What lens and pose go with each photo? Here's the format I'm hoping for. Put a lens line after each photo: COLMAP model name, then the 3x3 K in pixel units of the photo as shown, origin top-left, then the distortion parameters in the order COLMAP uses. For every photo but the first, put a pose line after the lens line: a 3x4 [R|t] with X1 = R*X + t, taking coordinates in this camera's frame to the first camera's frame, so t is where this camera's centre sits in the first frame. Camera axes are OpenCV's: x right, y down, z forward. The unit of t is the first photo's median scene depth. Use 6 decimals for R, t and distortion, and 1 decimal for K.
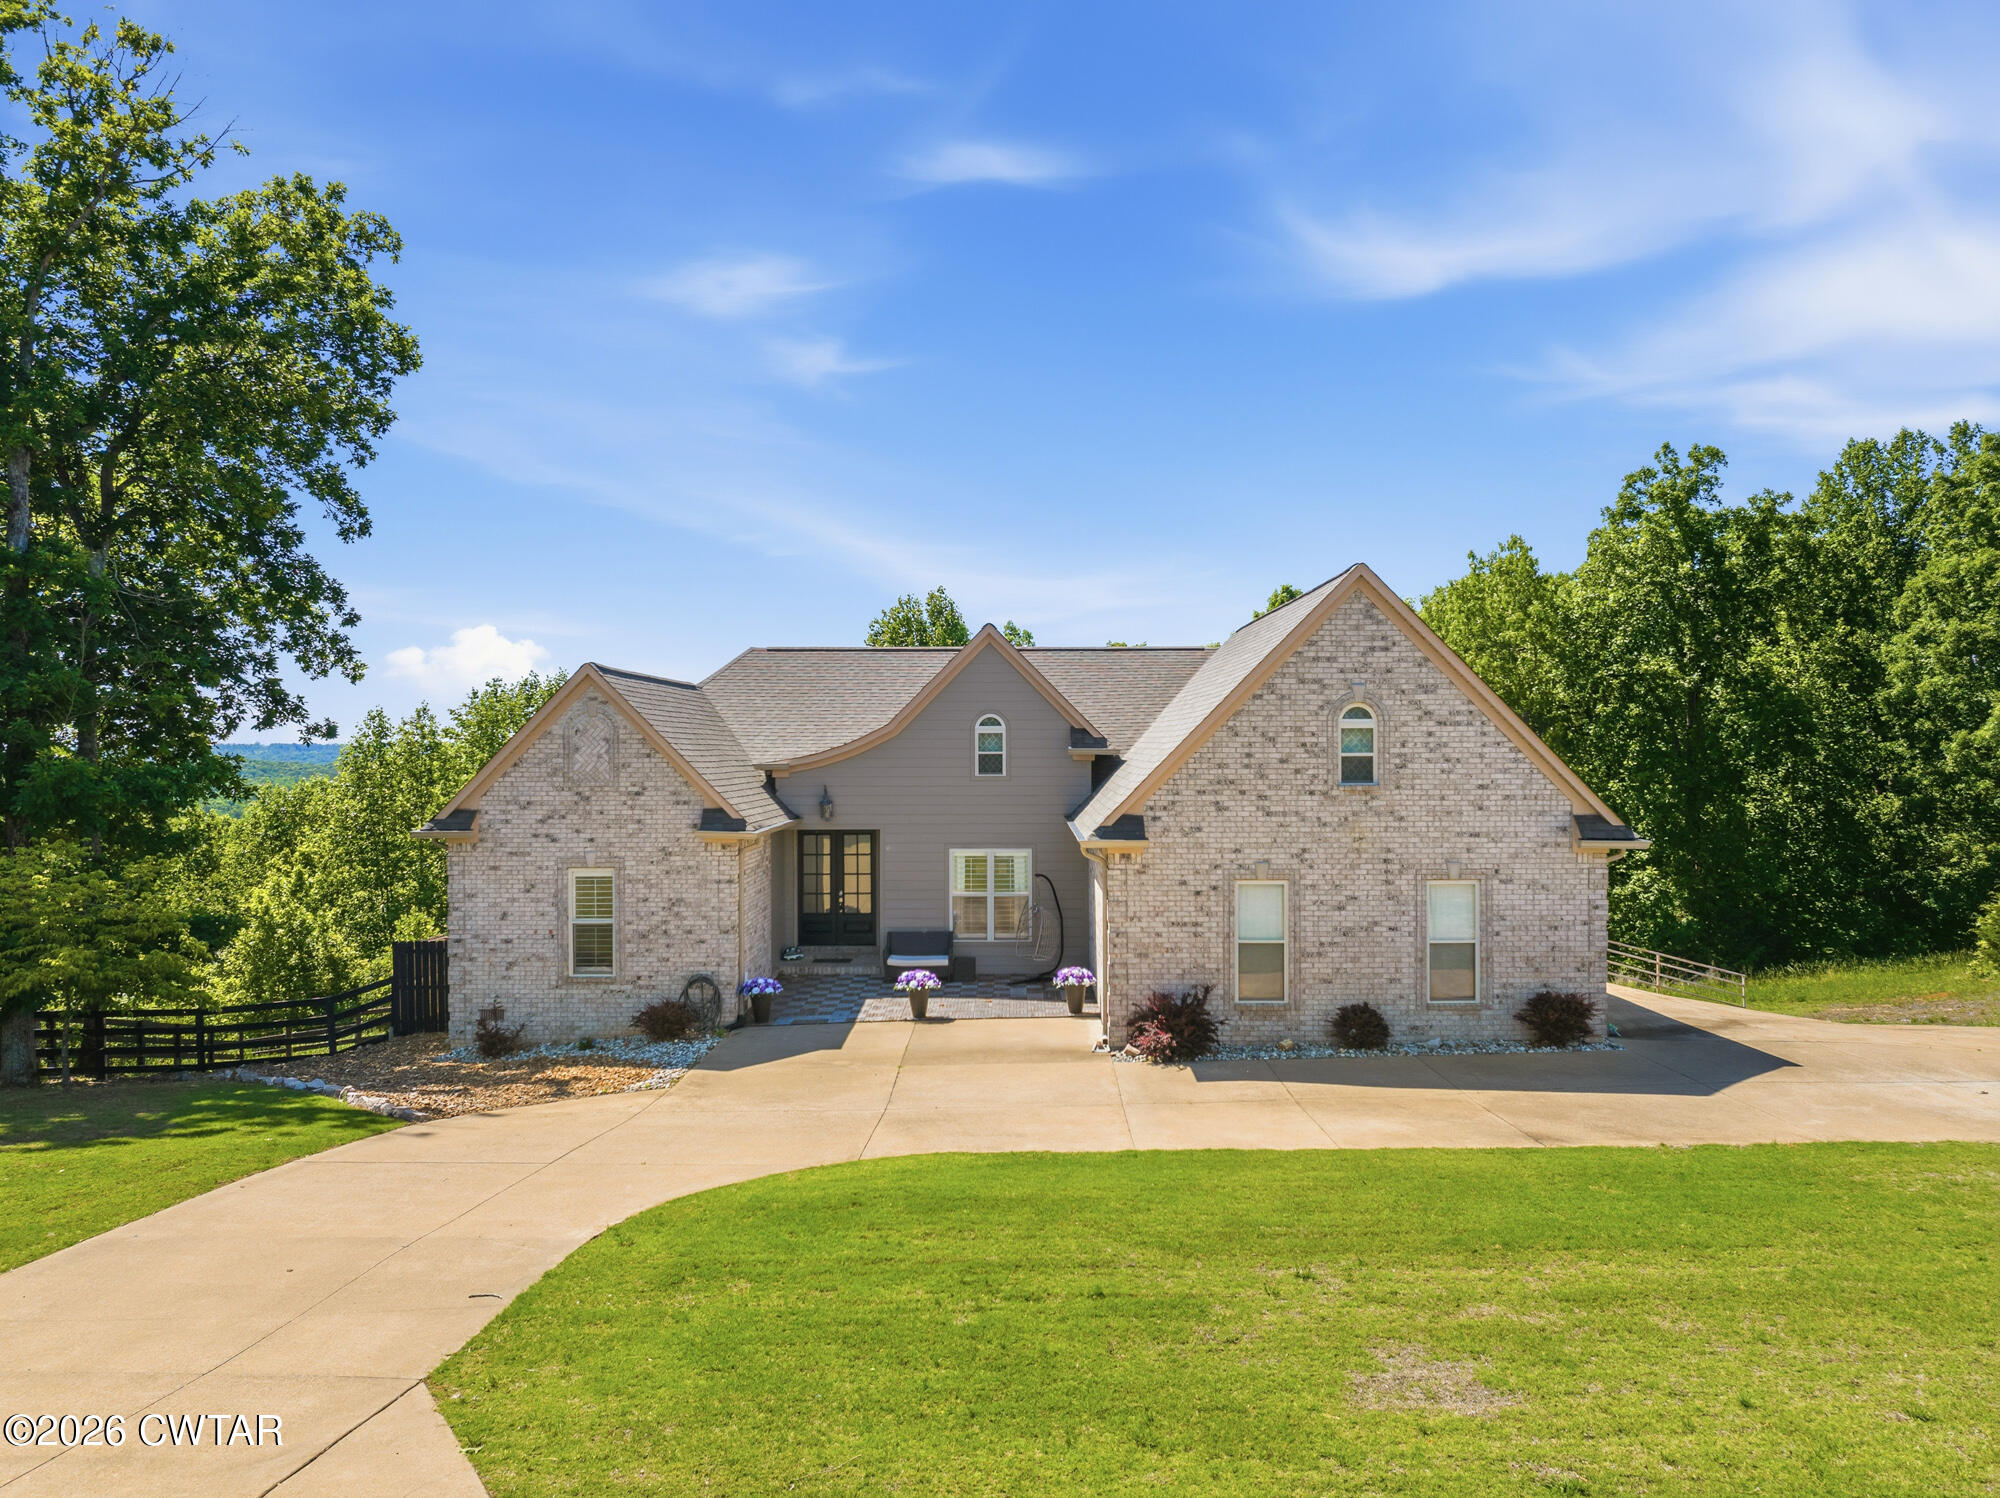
lens RADIAL K [[1424.7, 0, 1004.7], [0, 1424.7, 735.4], [0, 0, 1]] dist [-0.036123, -0.005702]
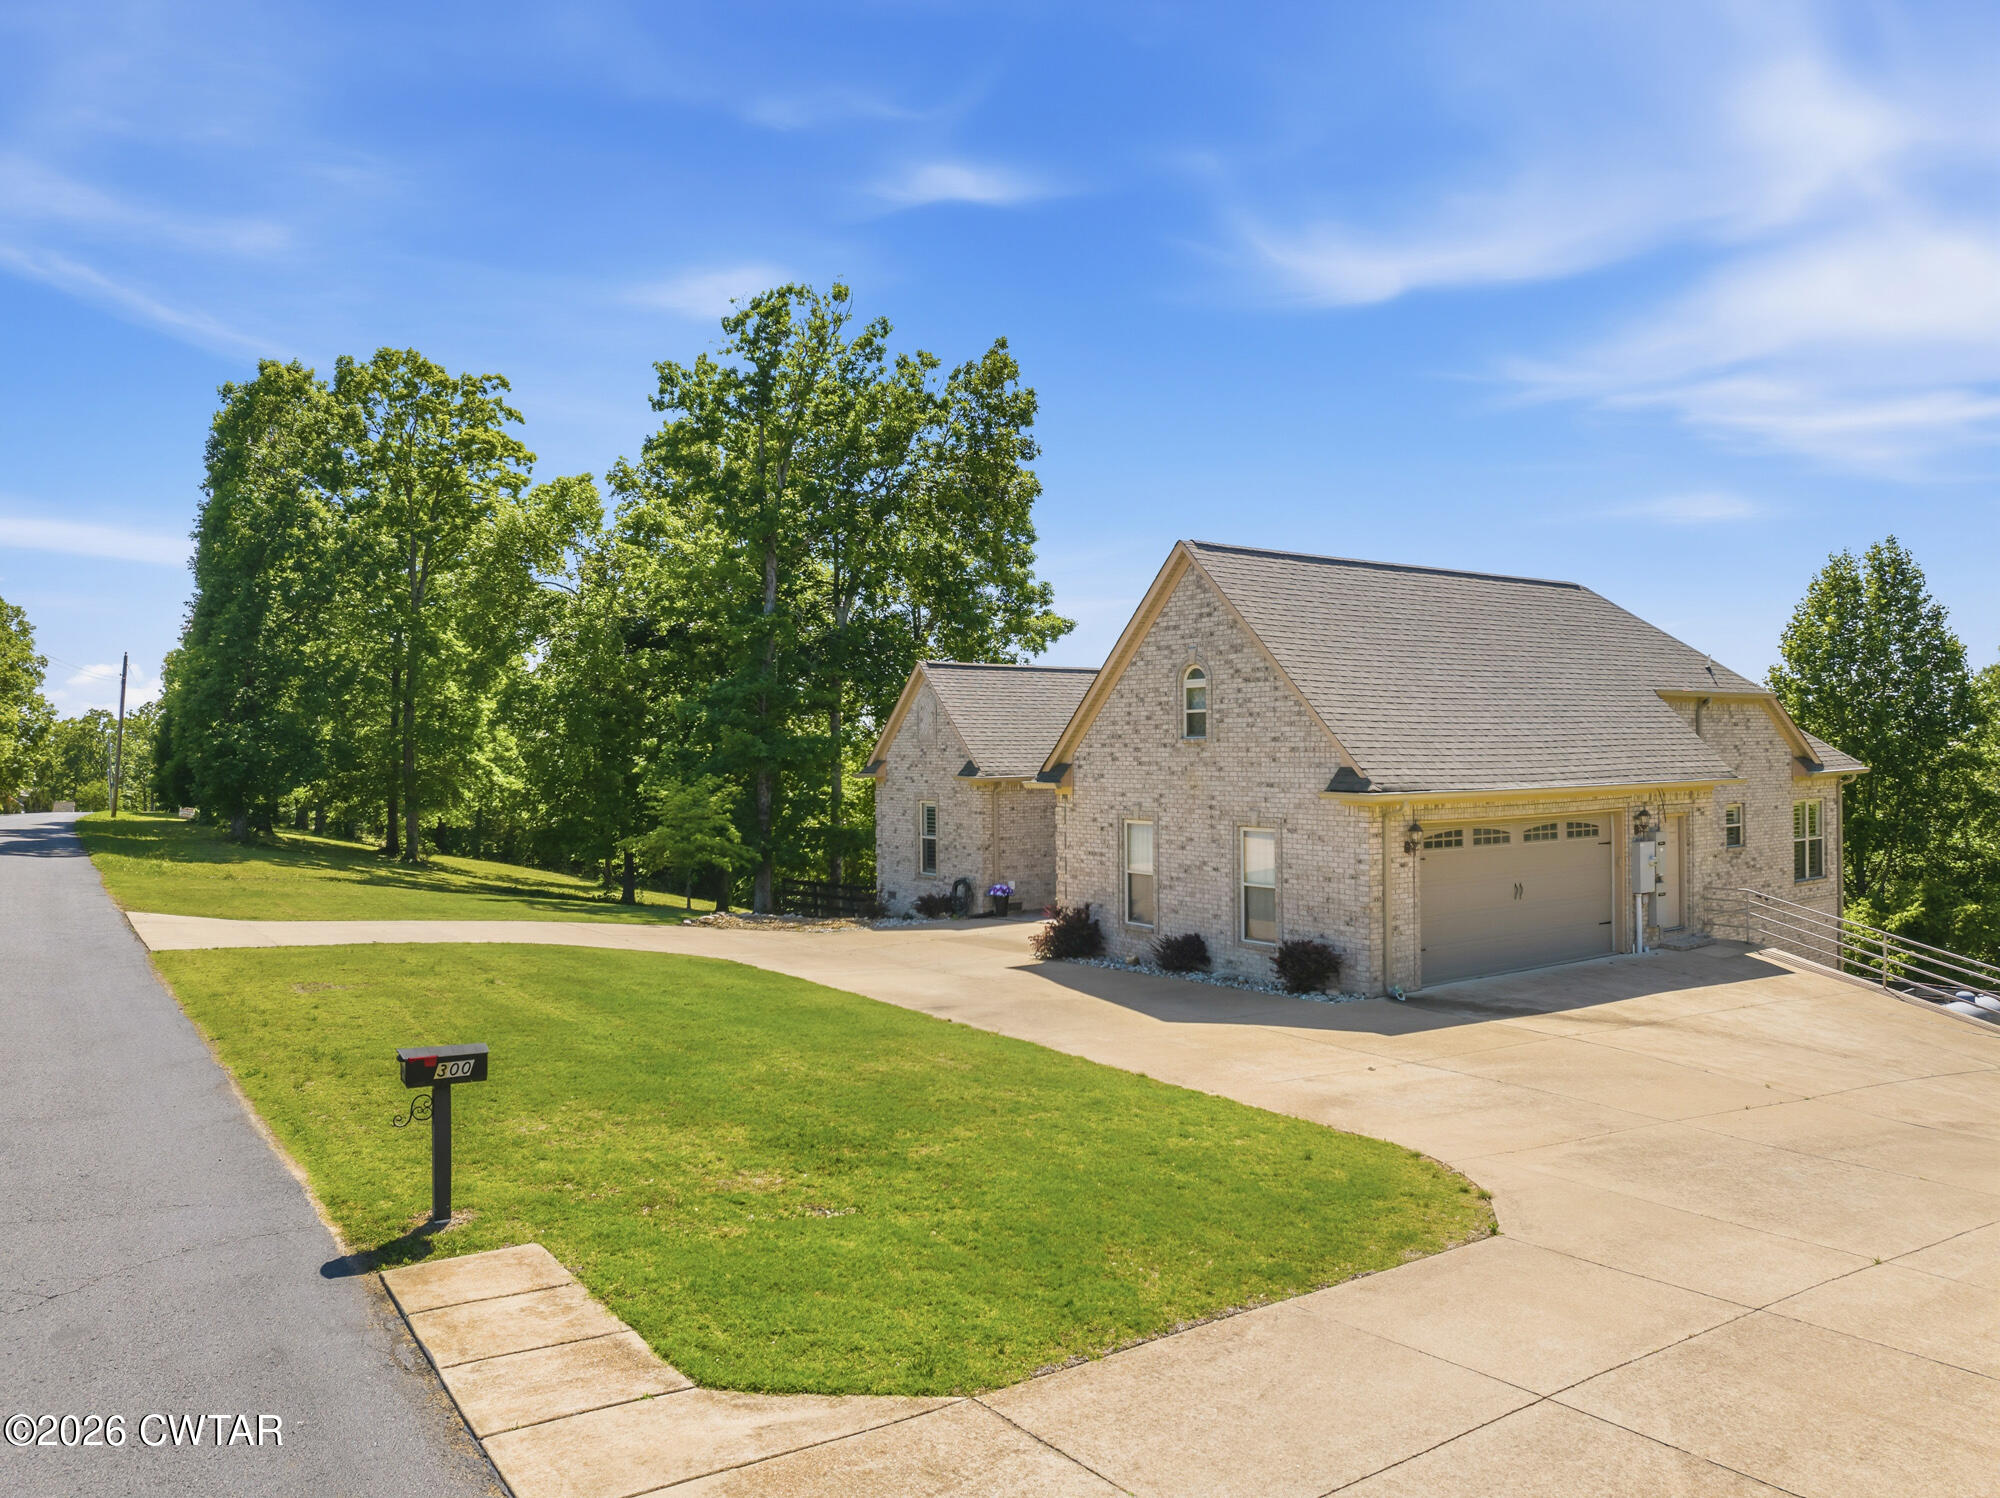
lens RADIAL K [[1424.7, 0, 1004.3], [0, 1424.7, 741.6], [0, 0, 1]] dist [-0.036123, -0.005702]
pose [[0.591416, -0.004388, -0.806355, 0.943488], [0.012767, 0.999911, 0.003922, 0.027757], [0.806266, -0.012614, 0.591419, 0.194663]]
